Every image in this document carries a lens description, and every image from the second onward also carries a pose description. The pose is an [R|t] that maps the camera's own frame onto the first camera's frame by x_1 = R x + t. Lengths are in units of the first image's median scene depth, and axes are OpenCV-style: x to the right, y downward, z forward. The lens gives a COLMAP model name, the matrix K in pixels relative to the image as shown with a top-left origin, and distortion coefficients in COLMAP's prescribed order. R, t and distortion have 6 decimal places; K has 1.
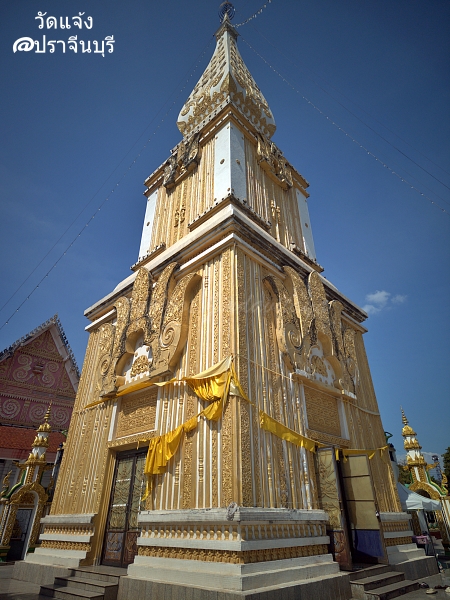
lens RADIAL K [[360.8, 0, 225.0], [0, 360.8, 300.0], [0, 0, 1]] dist [0.000505, 0.000030]
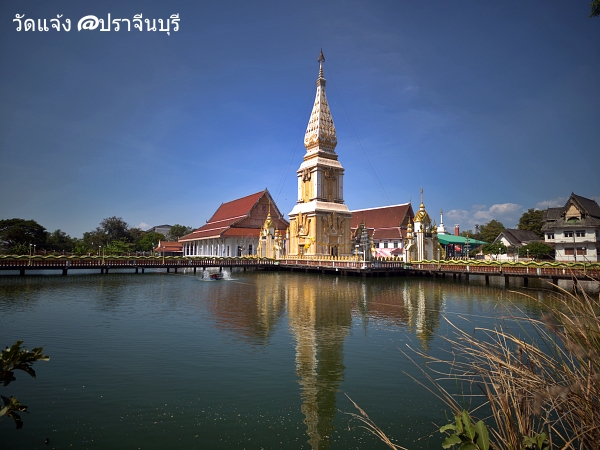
lens RADIAL K [[360.8, 0, 300.0], [0, 360.8, 225.0], [0, 0, 1]] dist [0.000505, 0.000030]
pose [[0.977311, -0.006470, -0.211708, 1.039251], [0.099973, 0.895278, 0.434145, -2.634540], [0.186729, -0.445460, 0.875613, -4.357472]]
